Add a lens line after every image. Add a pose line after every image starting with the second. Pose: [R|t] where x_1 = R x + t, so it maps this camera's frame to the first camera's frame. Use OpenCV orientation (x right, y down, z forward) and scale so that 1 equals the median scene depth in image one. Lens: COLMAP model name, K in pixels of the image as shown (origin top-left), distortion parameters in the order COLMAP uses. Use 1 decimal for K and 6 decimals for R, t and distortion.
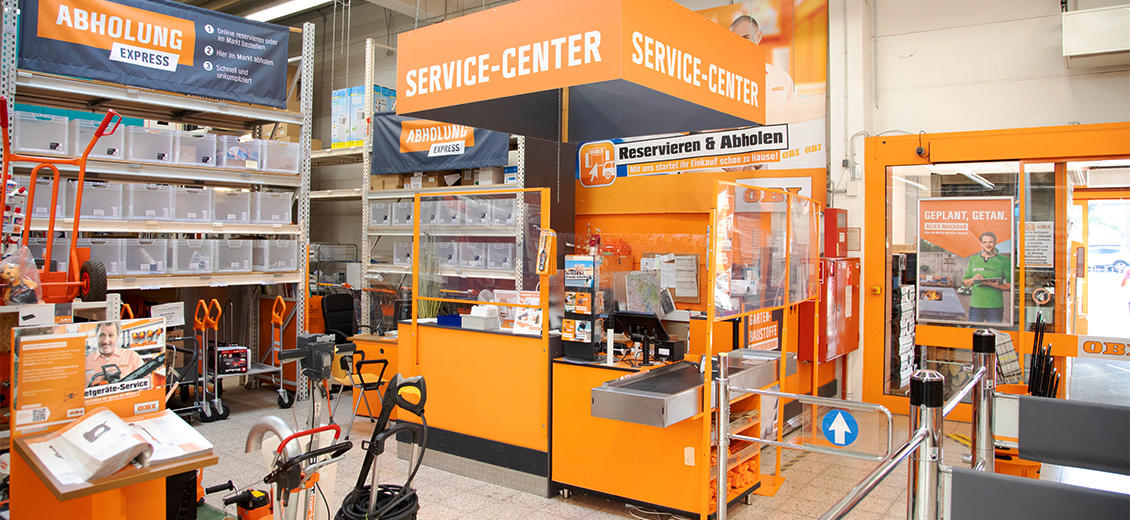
lens RADIAL K [[772.1, 0, 574.5], [0, 772.1, 225.9], [0, 0, 1]] dist [-0.118557, 0.061745]
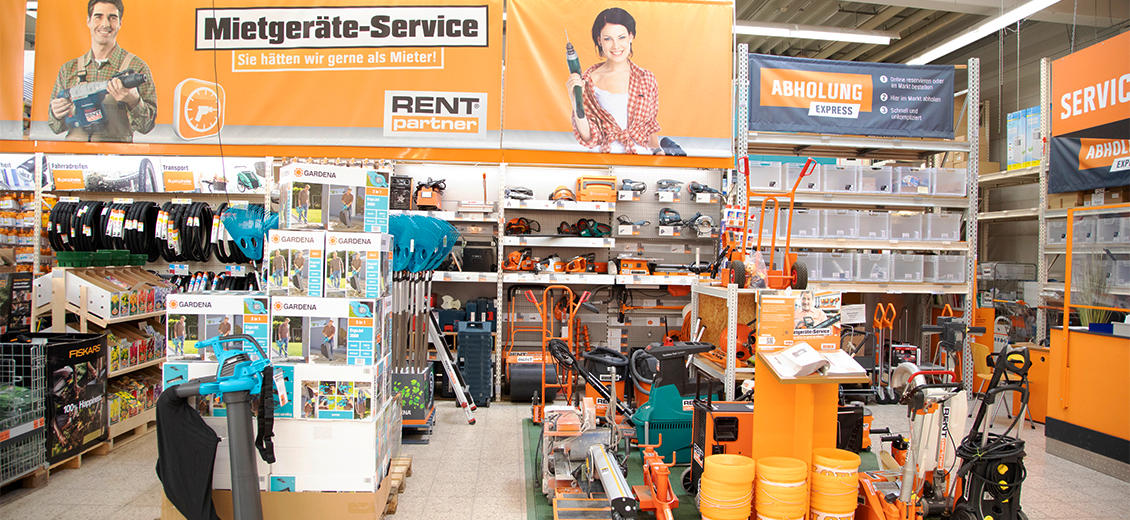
lens RADIAL K [[772.1, 0, 556.2], [0, 772.1, 259.3], [0, 0, 1]] dist [-0.118557, 0.061745]
pose [[0.635354, 0.006083, -0.772197, 0.118328], [0.000962, 0.999962, 0.008670, 0.015918], [0.772220, -0.006251, 0.635324, -0.184306]]
